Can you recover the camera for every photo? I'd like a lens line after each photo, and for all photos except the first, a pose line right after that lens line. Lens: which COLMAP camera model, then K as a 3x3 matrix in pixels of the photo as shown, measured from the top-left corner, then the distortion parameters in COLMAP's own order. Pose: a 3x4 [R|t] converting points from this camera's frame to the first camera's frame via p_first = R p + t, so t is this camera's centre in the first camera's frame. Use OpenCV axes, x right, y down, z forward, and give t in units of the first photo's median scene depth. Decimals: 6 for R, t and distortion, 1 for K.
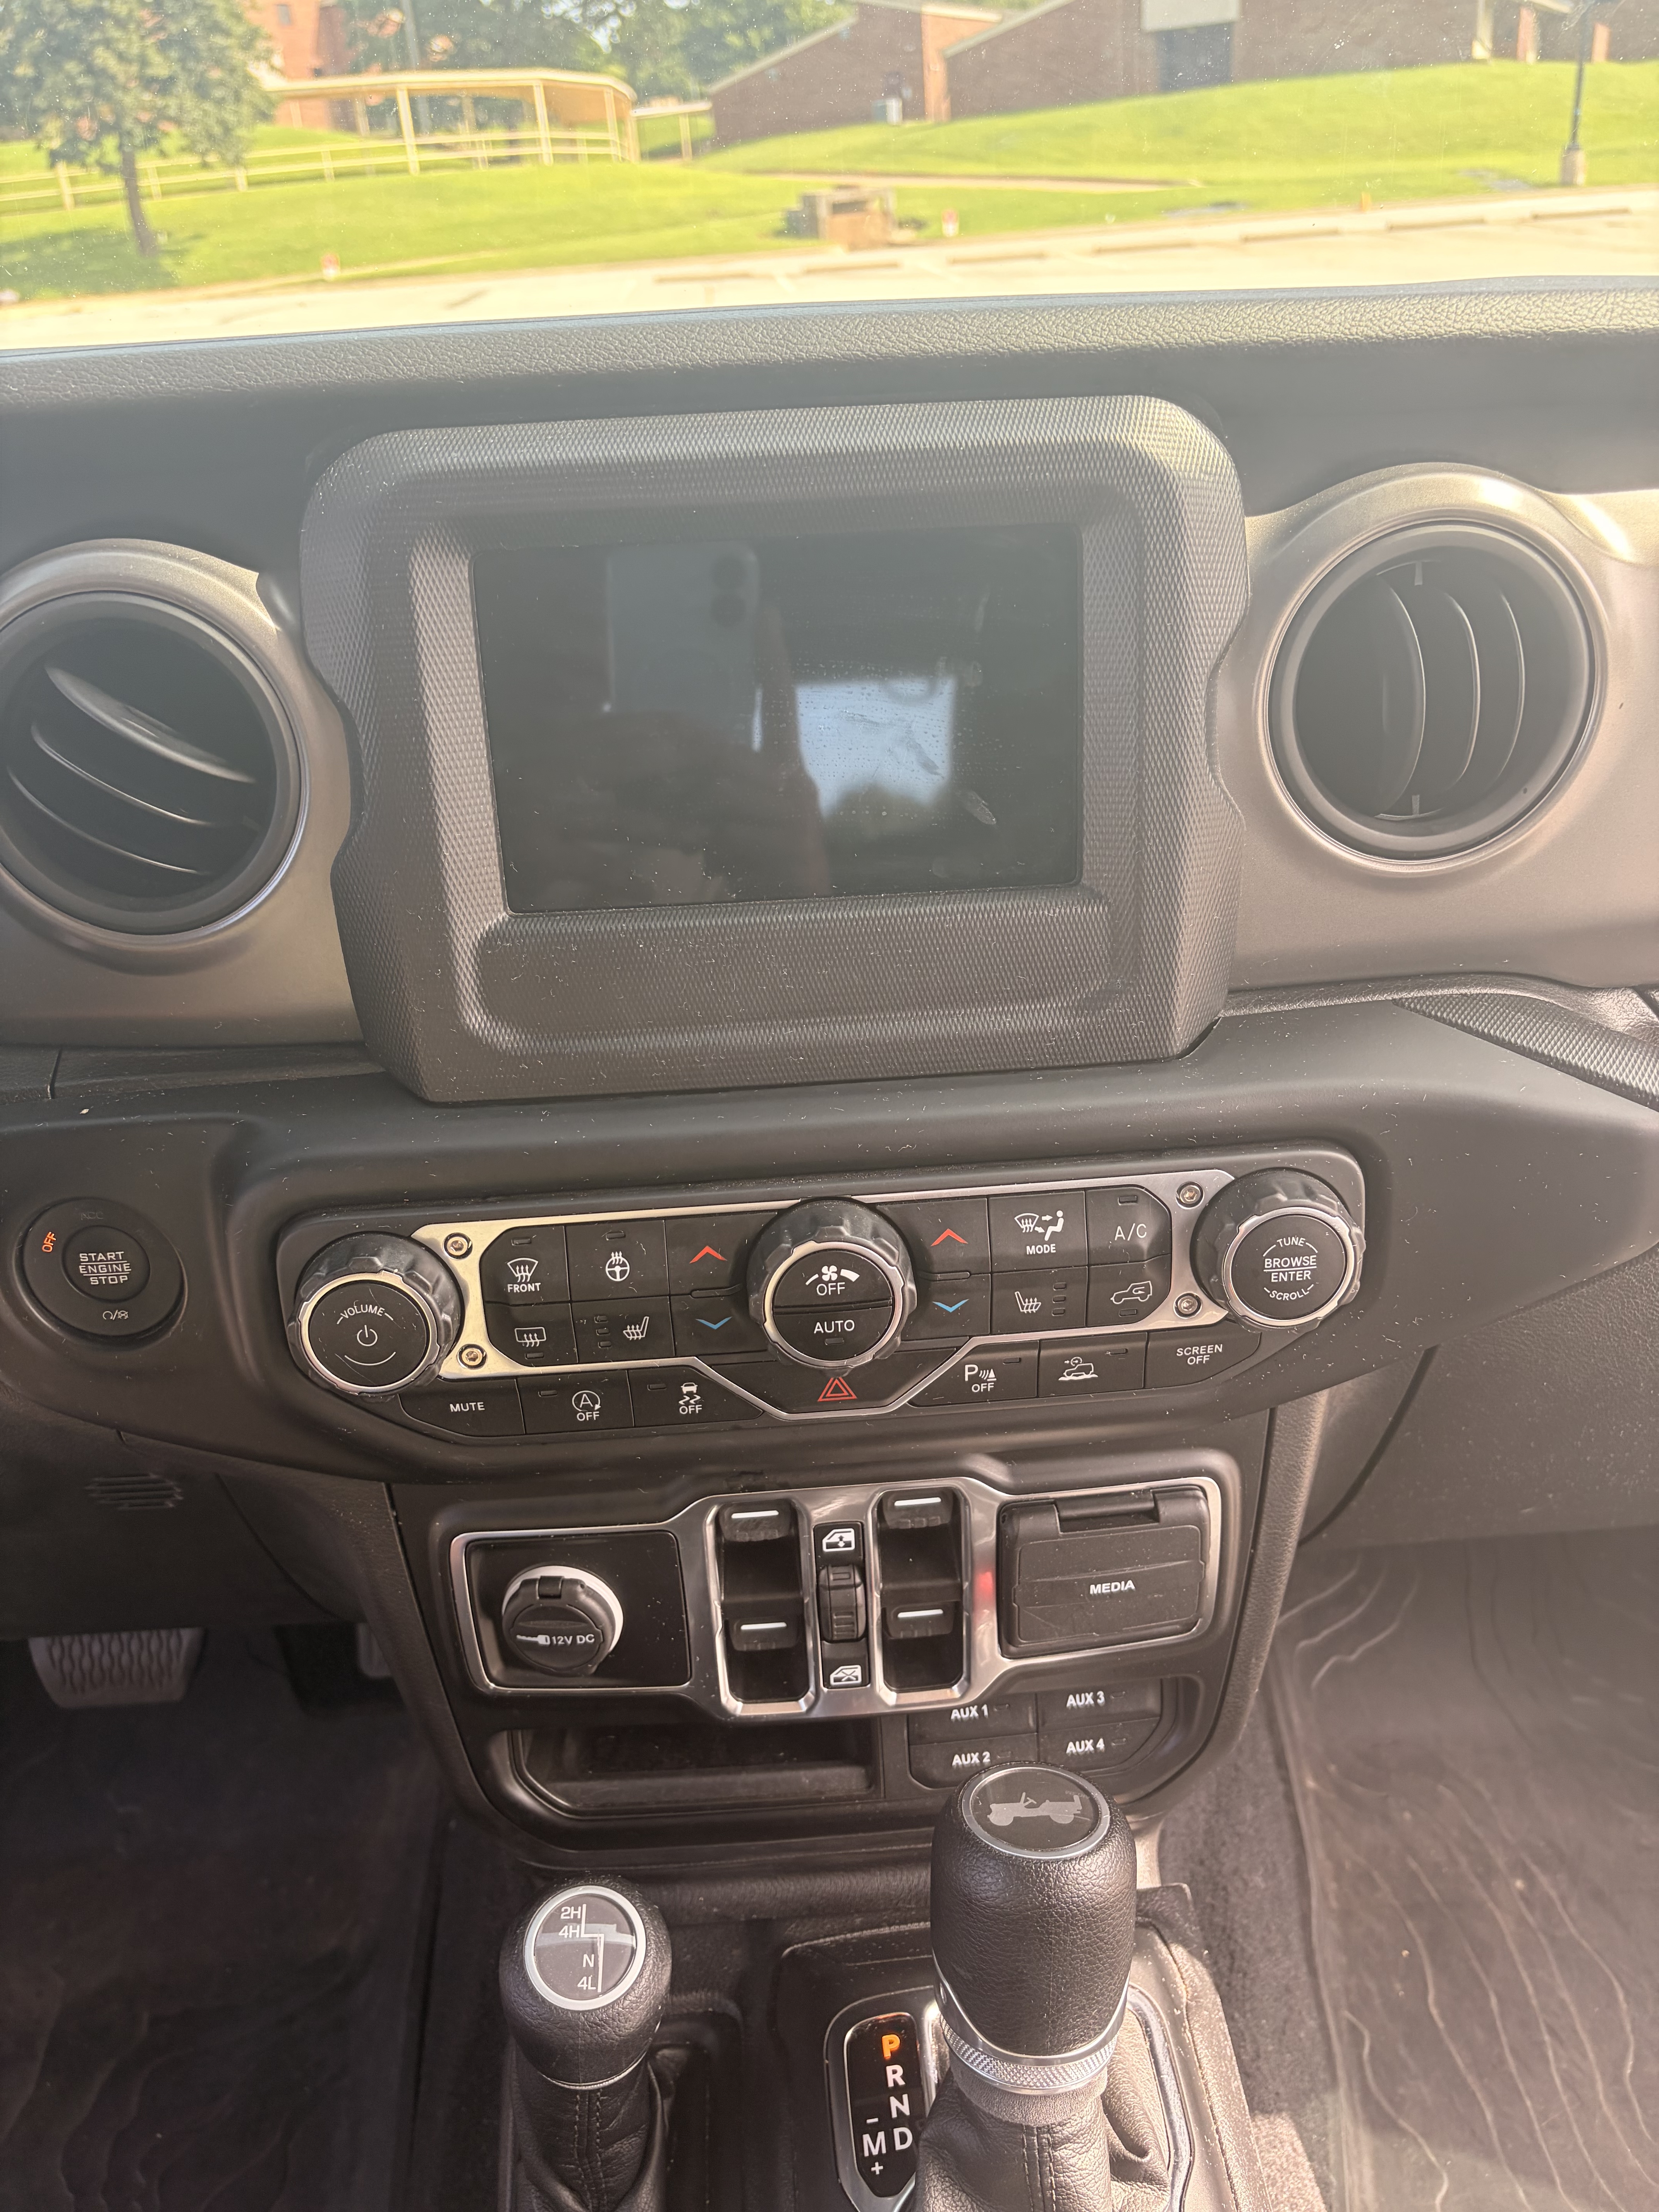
lens RADIAL K [[1770.5, 0, 829.5], [0, 1770.5, 1106.0], [0, 0, 1]] dist [-0.008023, -0.007231]
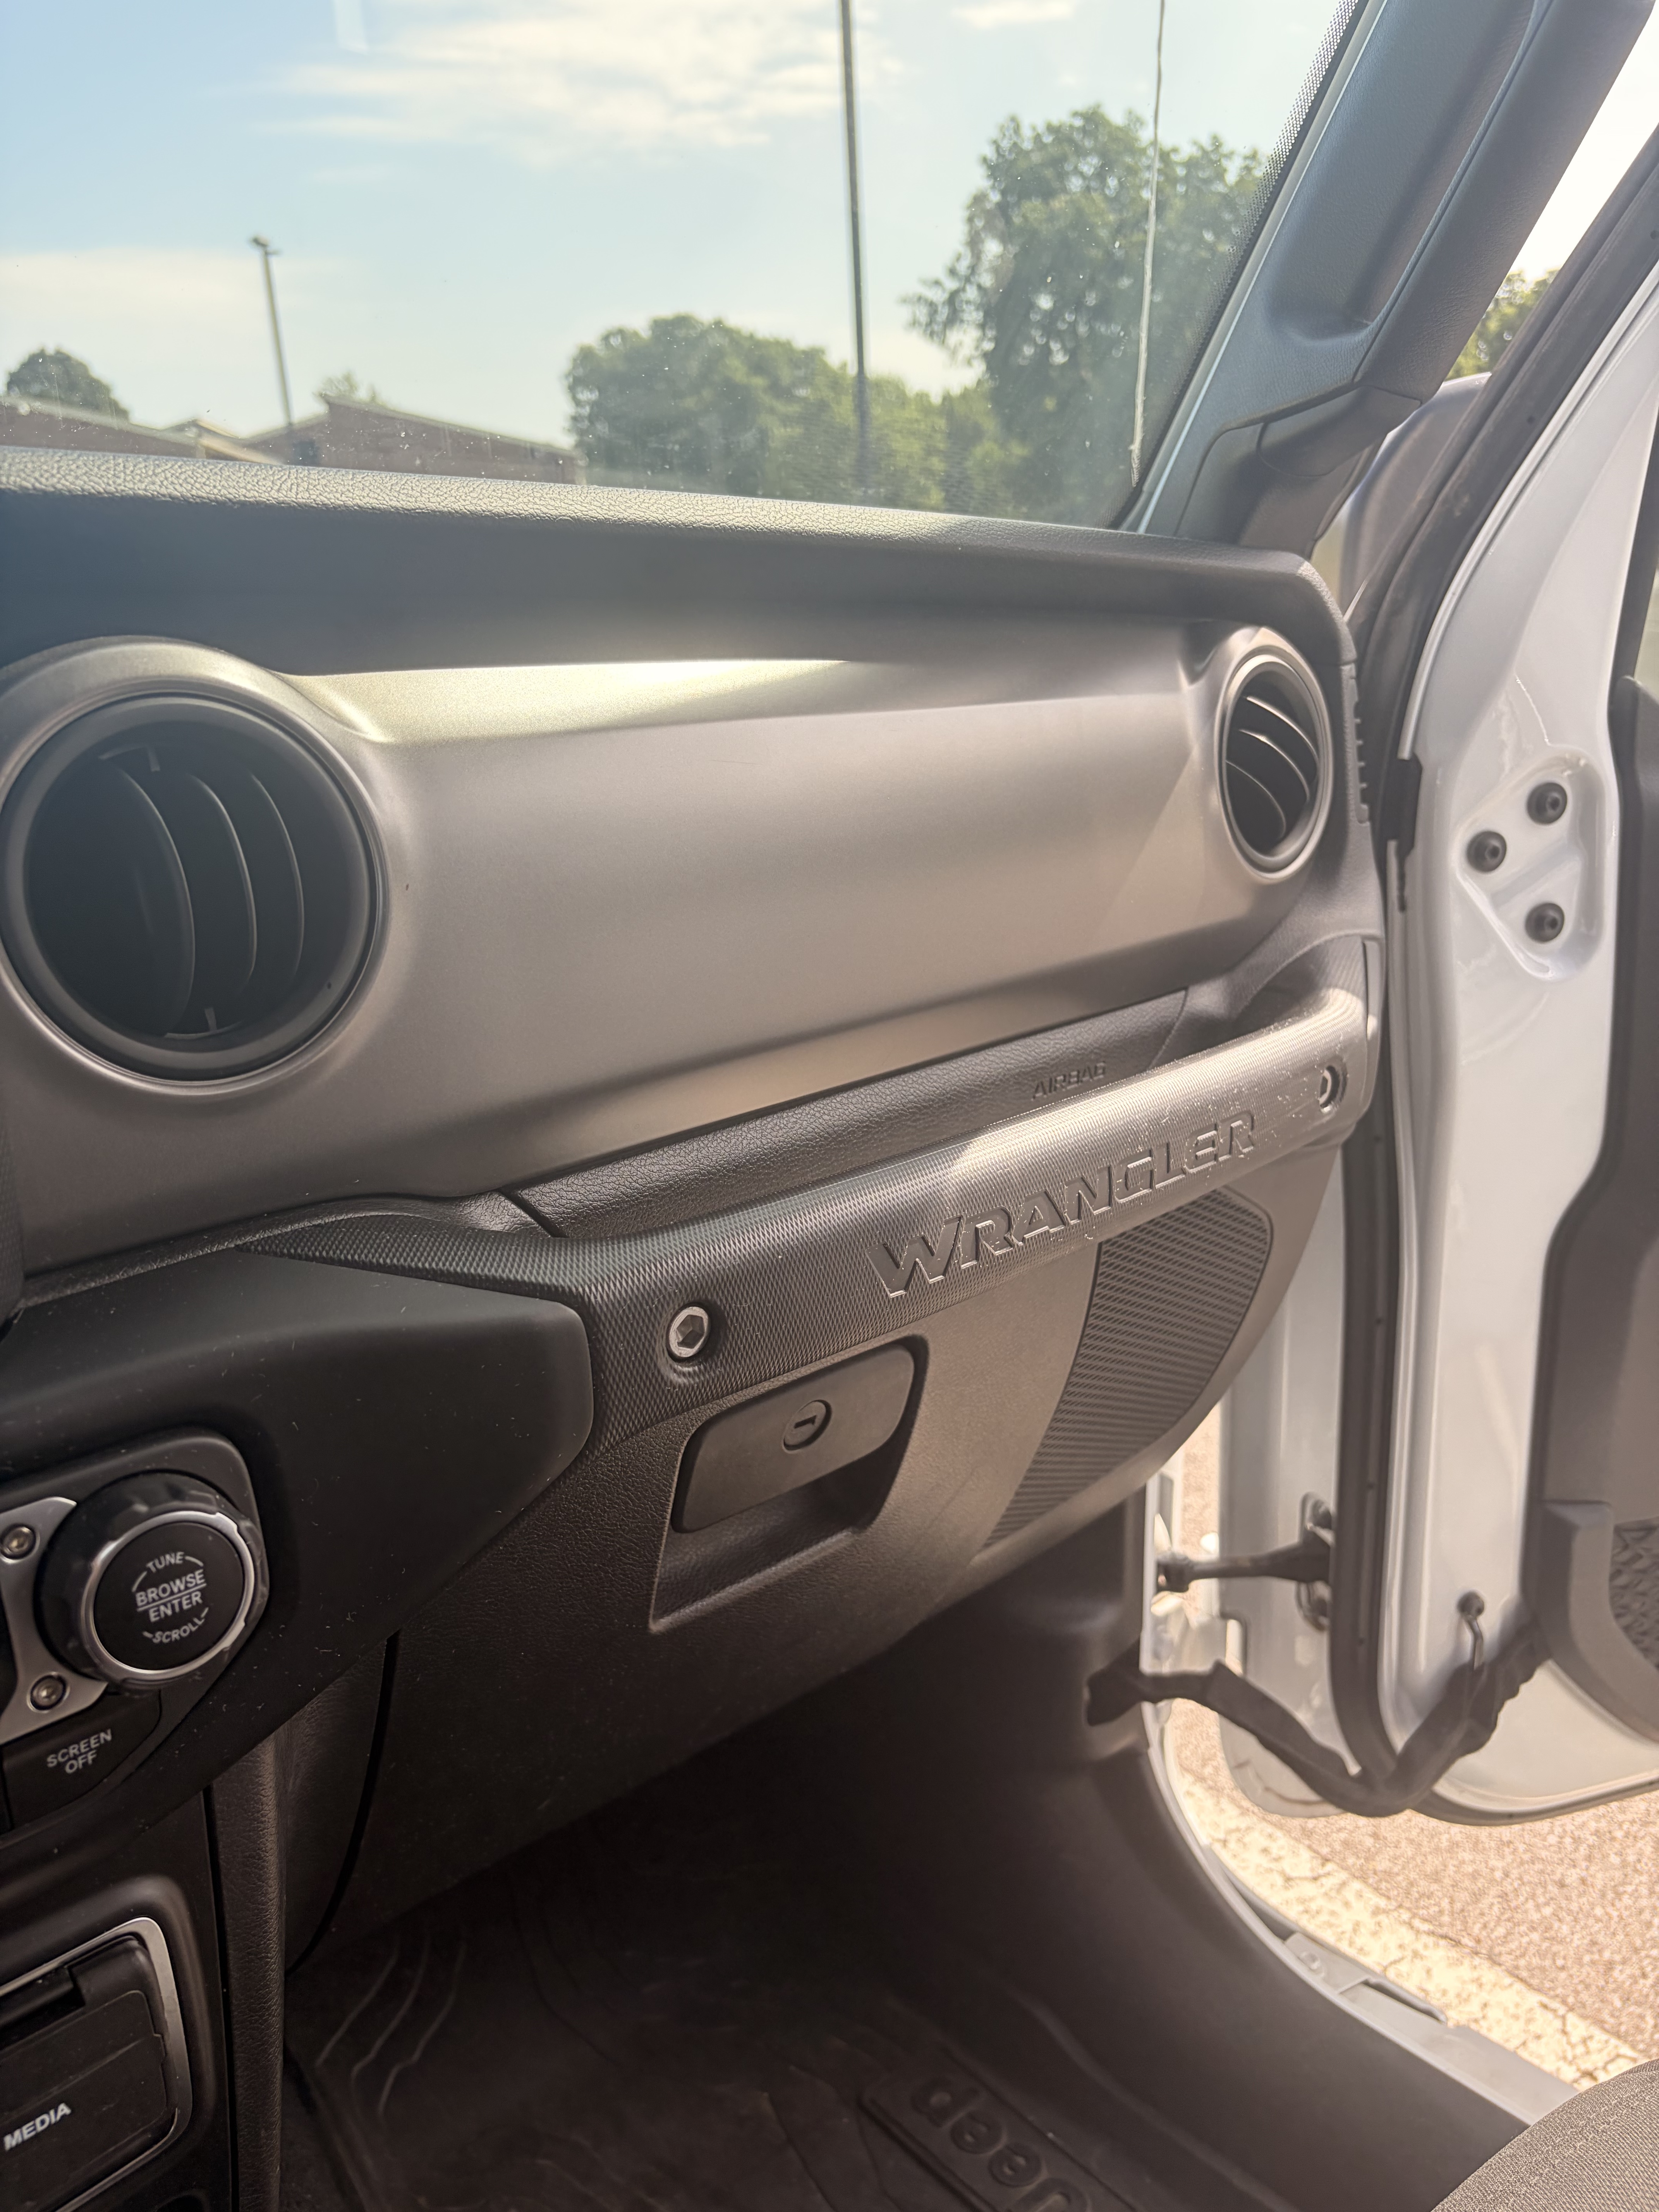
lens RADIAL K [[1691.7, 0, 831.8], [0, 1691.7, 1042.3], [0, 0, 1]] dist [0.005634, -0.041236]
pose [[0.797587, -0.130037, 0.589021, 0.082266], [0.273987, 0.948042, -0.161705, 0.057867], [-0.537389, 0.290358, 0.791774, 0.177231]]
